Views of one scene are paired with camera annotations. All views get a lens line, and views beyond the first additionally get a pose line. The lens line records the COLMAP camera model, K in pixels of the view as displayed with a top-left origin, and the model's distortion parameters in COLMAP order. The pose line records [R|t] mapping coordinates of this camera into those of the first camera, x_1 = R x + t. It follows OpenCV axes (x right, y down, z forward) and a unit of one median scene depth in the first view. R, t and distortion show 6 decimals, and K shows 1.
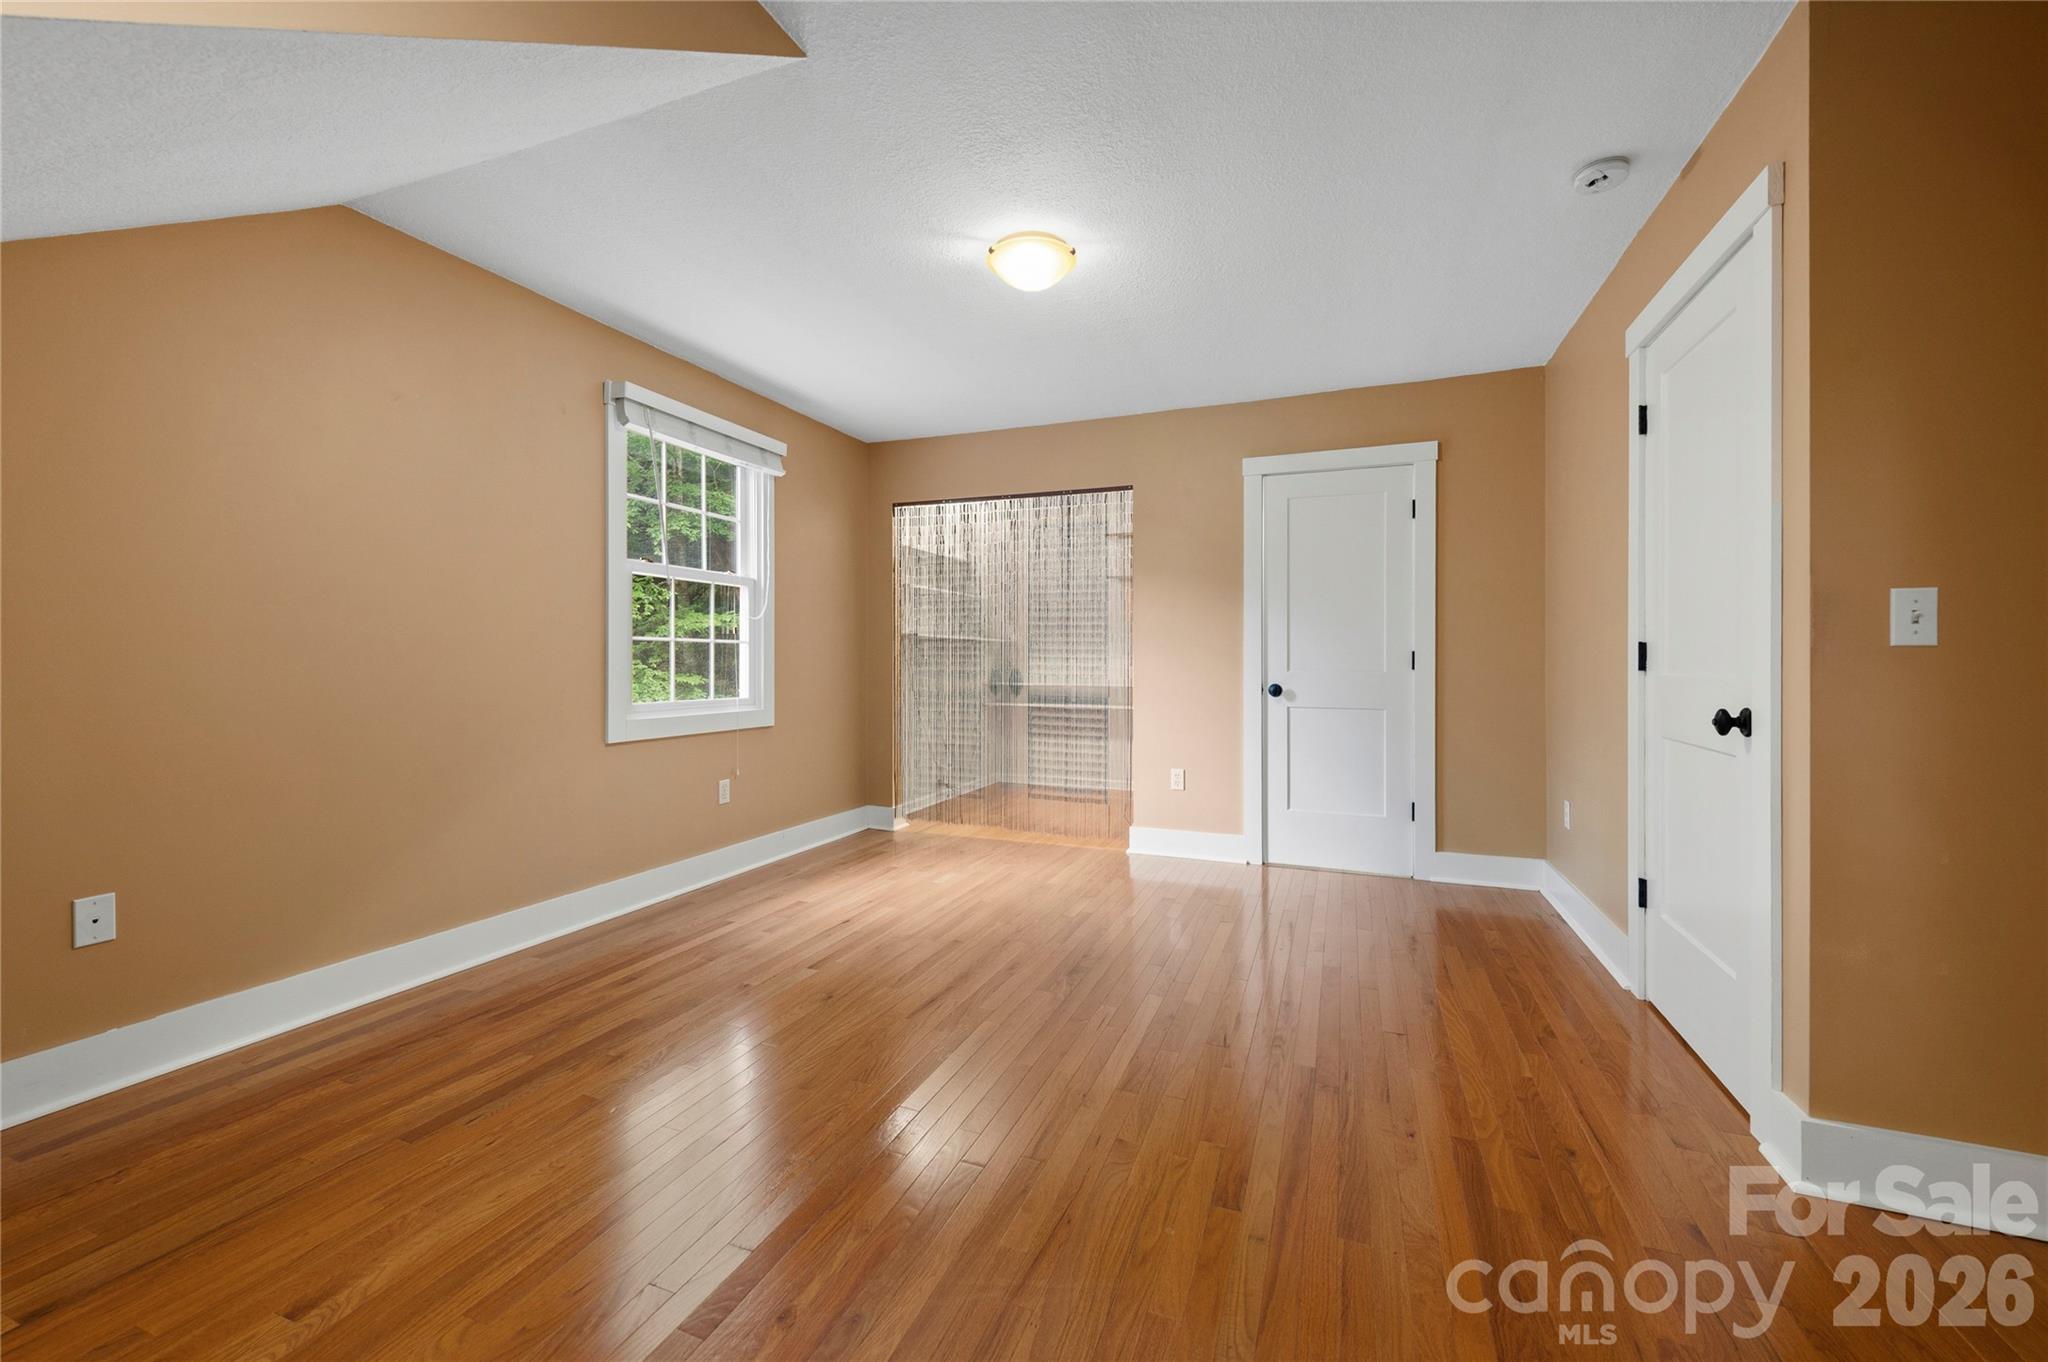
lens RADIAL K [[812.7, 0, 1016.7], [0, 812.7, 661.5], [0, 0, 1]] dist [0.001829, 0.000163]
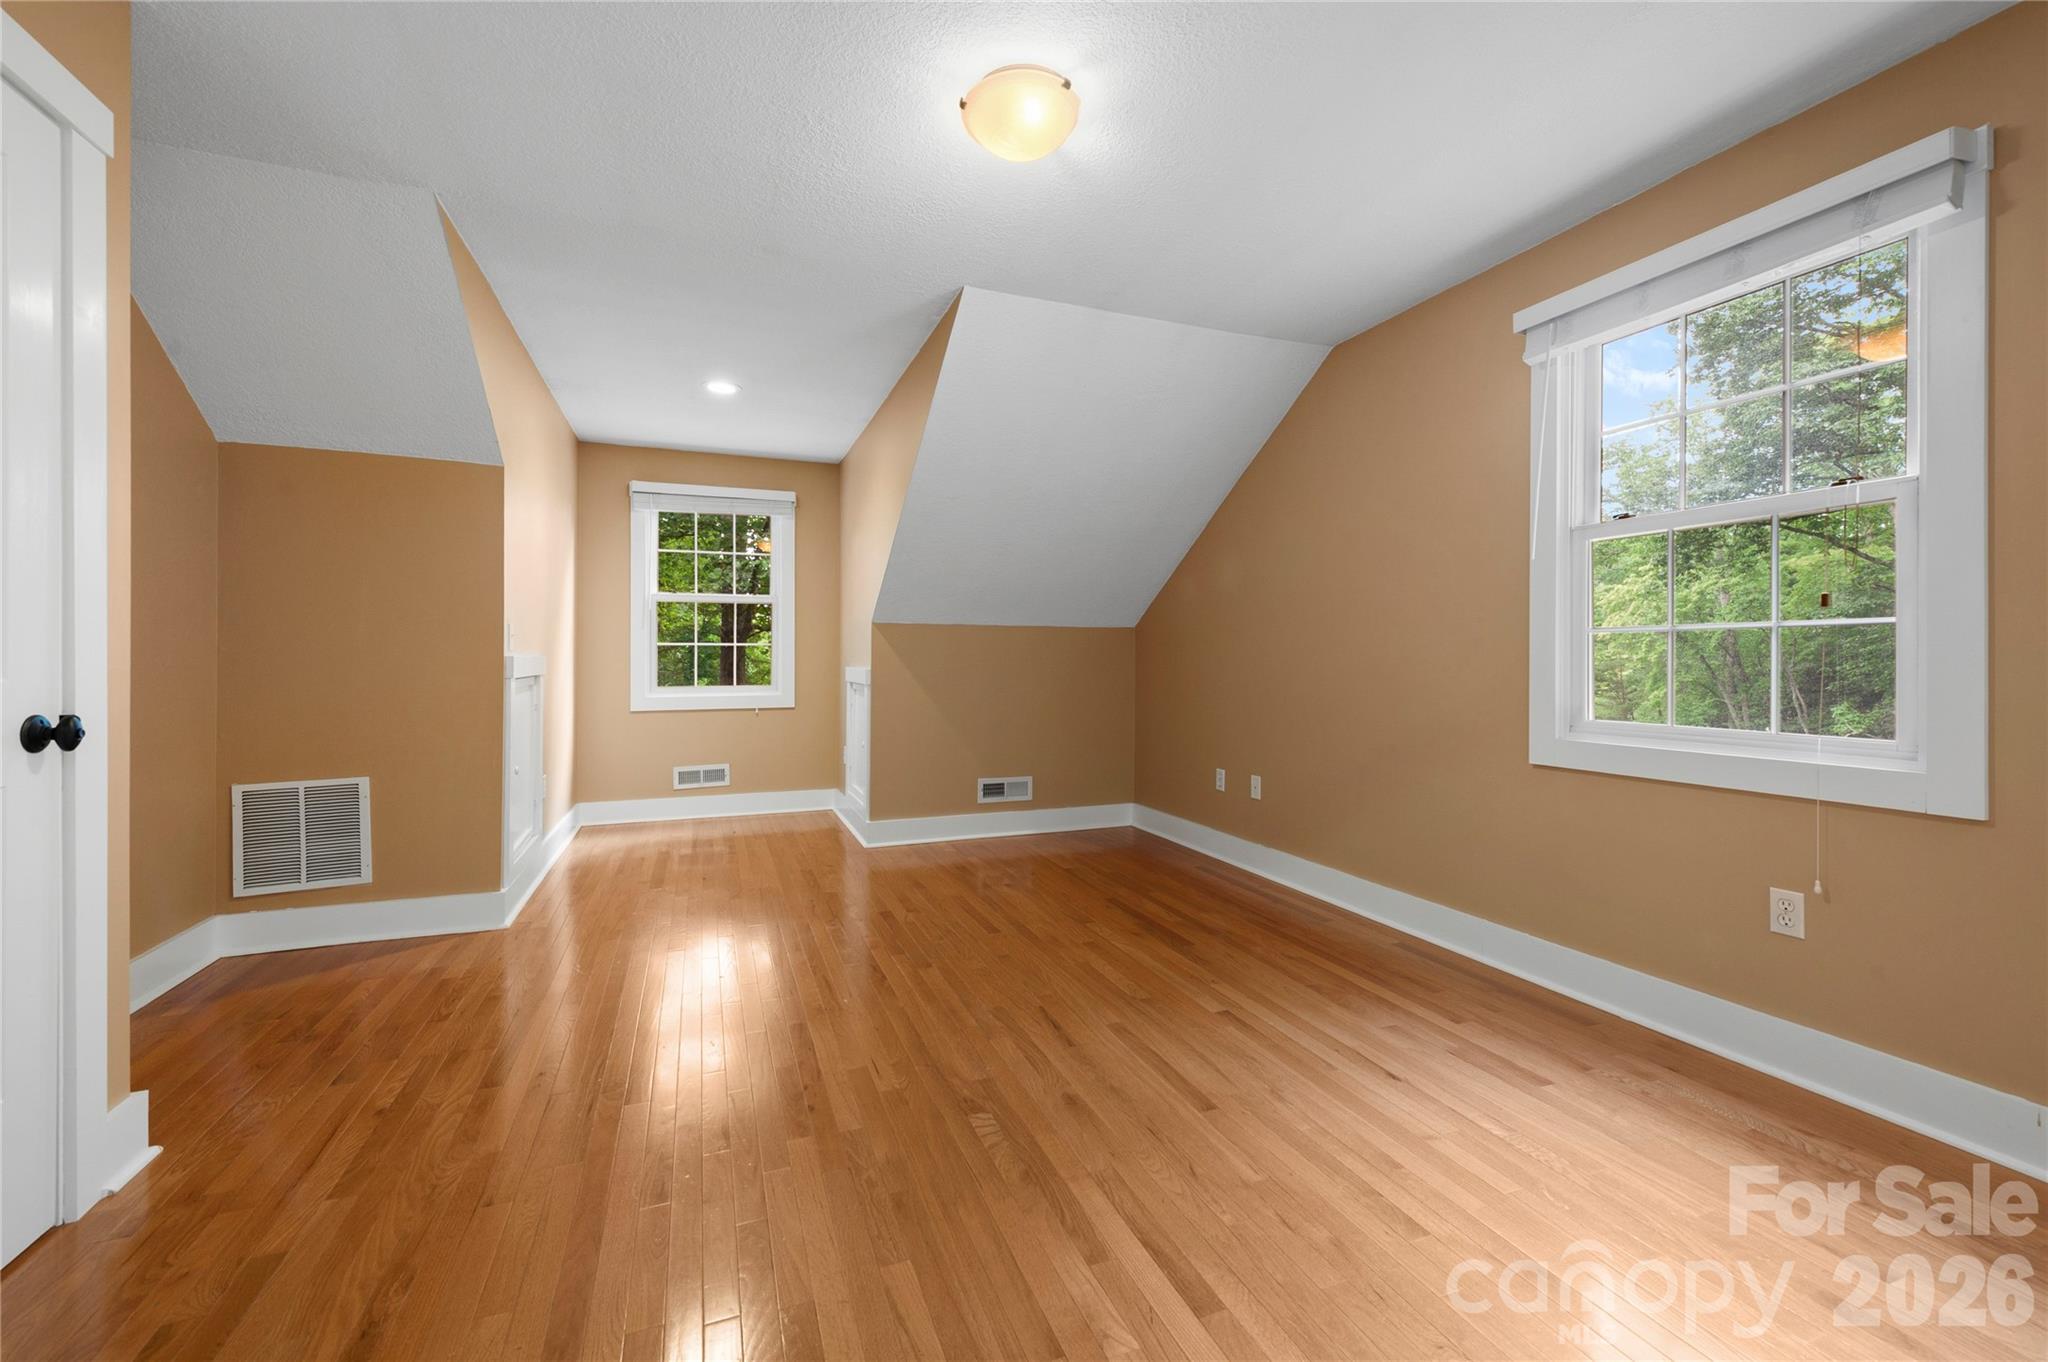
lens RADIAL K [[812.7, 0, 1016.7], [0, 812.7, 661.5], [0, 0, 1]] dist [0.001829, 0.000163]
pose [[-0.732607, -0.004282, -0.680638, 0.476454], [-0.002473, 0.999990, -0.003629, 0.004589], [0.680647, -0.000975, -0.732611, 1.401927]]
